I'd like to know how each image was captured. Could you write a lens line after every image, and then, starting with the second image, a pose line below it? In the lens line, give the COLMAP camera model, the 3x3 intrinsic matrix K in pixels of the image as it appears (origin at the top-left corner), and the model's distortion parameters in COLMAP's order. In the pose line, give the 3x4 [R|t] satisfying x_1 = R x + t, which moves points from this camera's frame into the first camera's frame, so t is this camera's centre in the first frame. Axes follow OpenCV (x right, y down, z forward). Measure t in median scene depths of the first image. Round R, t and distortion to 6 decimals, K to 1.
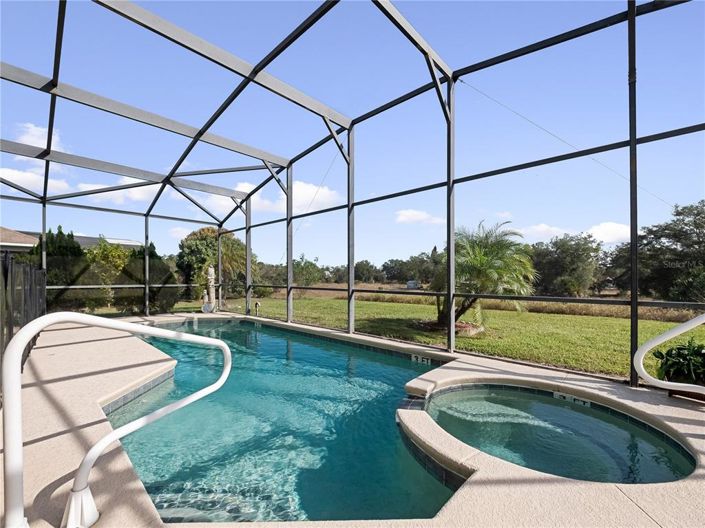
lens RADIAL K [[295.7, 0, 351.1], [0, 295.7, 280.3], [0, 0, 1]] dist [0.013353, -0.000039]
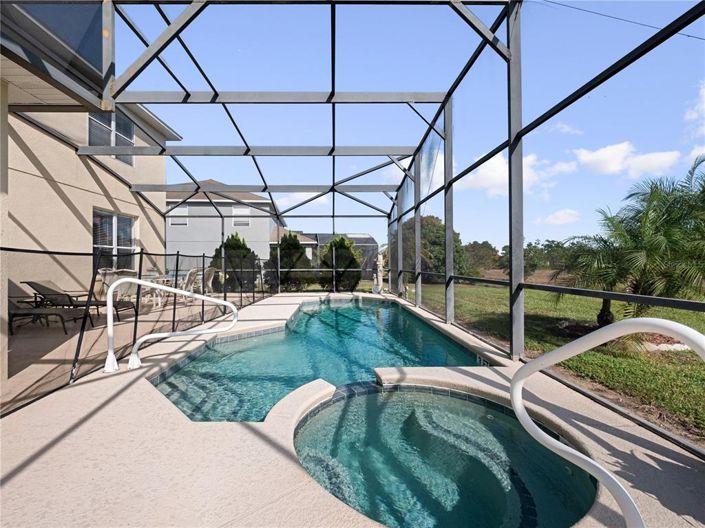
lens RADIAL K [[300.7, 0, 346.9], [0, 300.7, 267.4], [0, 0, 1]] dist [-0.000292, -0.000189]
pose [[0.717978, 0.005898, -0.696040, 0.325521], [-0.004514, 0.999983, 0.003818, 0.003295], [0.696051, 0.000401, 0.717992, 0.086626]]
